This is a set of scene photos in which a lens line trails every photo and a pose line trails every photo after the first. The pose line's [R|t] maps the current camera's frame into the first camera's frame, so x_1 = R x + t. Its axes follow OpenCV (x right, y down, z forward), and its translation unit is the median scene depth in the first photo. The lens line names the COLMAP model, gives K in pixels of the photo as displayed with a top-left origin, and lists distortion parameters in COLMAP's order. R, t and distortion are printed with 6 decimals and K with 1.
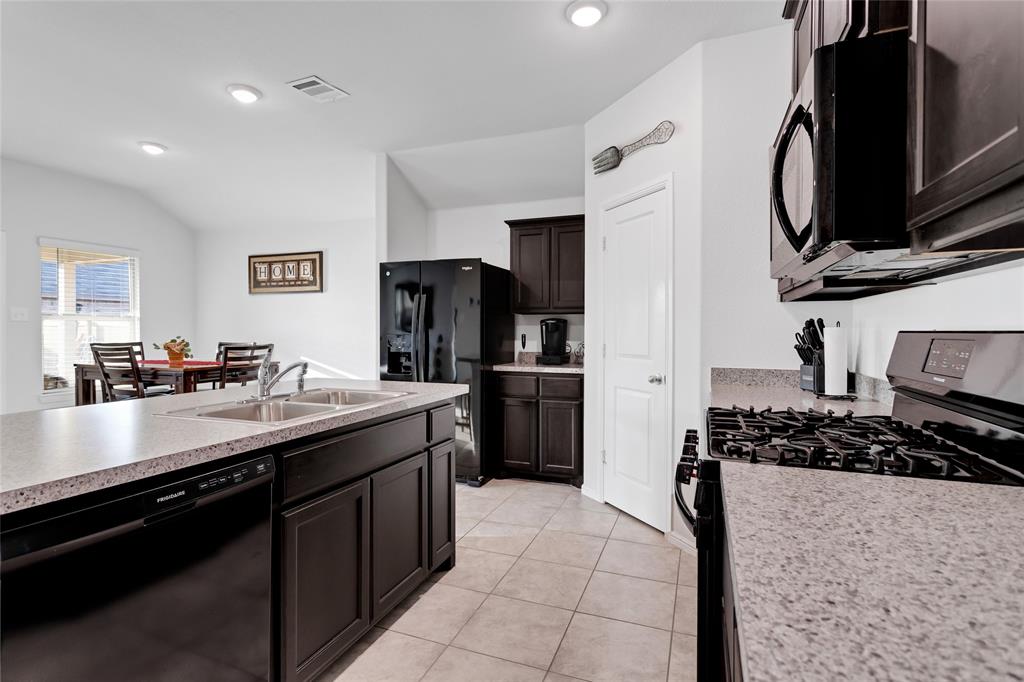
lens RADIAL K [[491.4, 0, 509.0], [0, 491.4, 336.7], [0, 0, 1]] dist [0.052819, -0.000041]
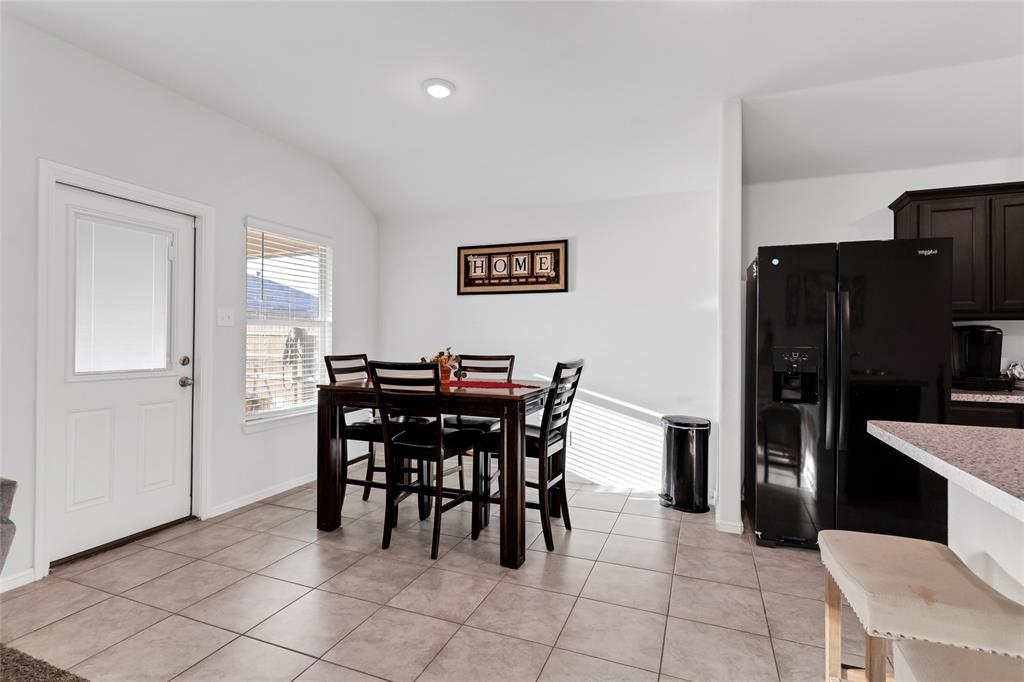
lens RADIAL K [[468.1, 0, 512.0], [0, 468.1, 341.0], [0, 0, 1]] dist [0.046885, 0.000443]
pose [[0.999080, 0.004936, 0.042606, -0.486398], [-0.004711, 0.999974, -0.005370, -0.006163], [-0.042631, 0.005164, 0.999078, 0.249147]]
